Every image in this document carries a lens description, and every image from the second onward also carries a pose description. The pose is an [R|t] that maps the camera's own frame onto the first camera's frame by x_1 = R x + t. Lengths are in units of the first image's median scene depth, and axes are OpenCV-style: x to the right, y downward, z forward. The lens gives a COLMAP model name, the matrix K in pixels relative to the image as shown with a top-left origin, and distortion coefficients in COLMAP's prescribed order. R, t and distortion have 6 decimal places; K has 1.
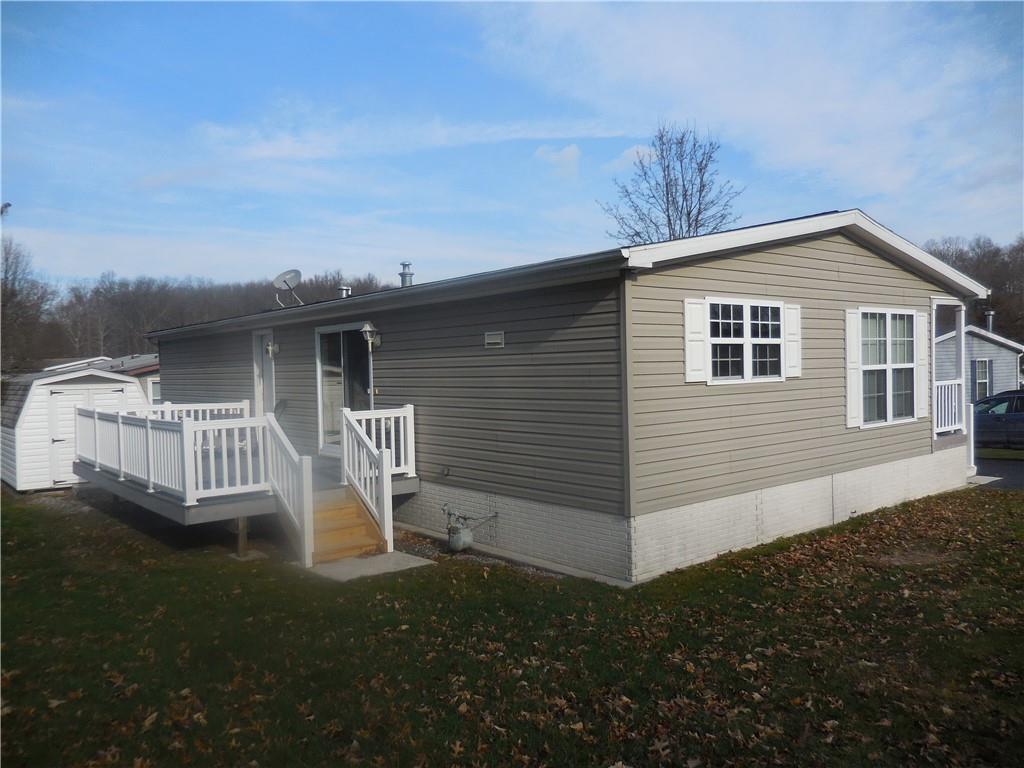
lens RADIAL K [[771.1, 0, 510.9], [0, 771.1, 379.8], [0, 0, 1]] dist [0.000271, 0.001922]
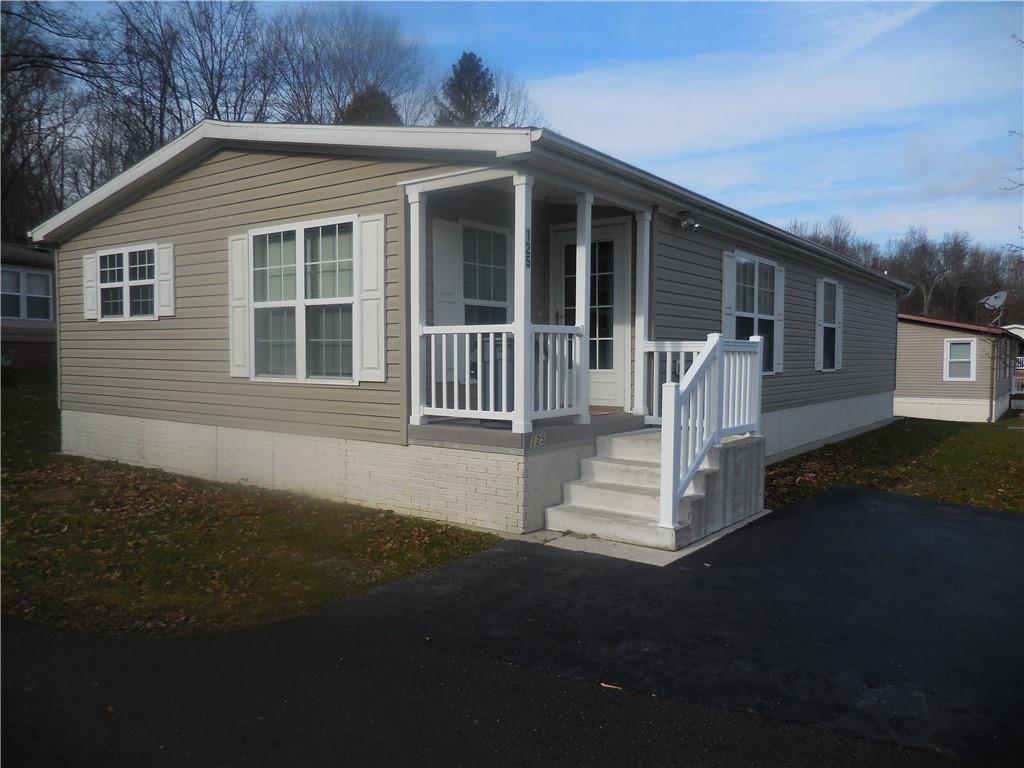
lens RADIAL K [[771.1, 0, 511.4], [0, 771.1, 390.8], [0, 0, 1]] dist [0.000271, 0.001922]
pose [[0.244965, 0.080317, -0.966199, 1.518617], [-0.025826, 0.996750, 0.076309, 0.005319], [0.969188, 0.006260, 0.246243, 1.236046]]
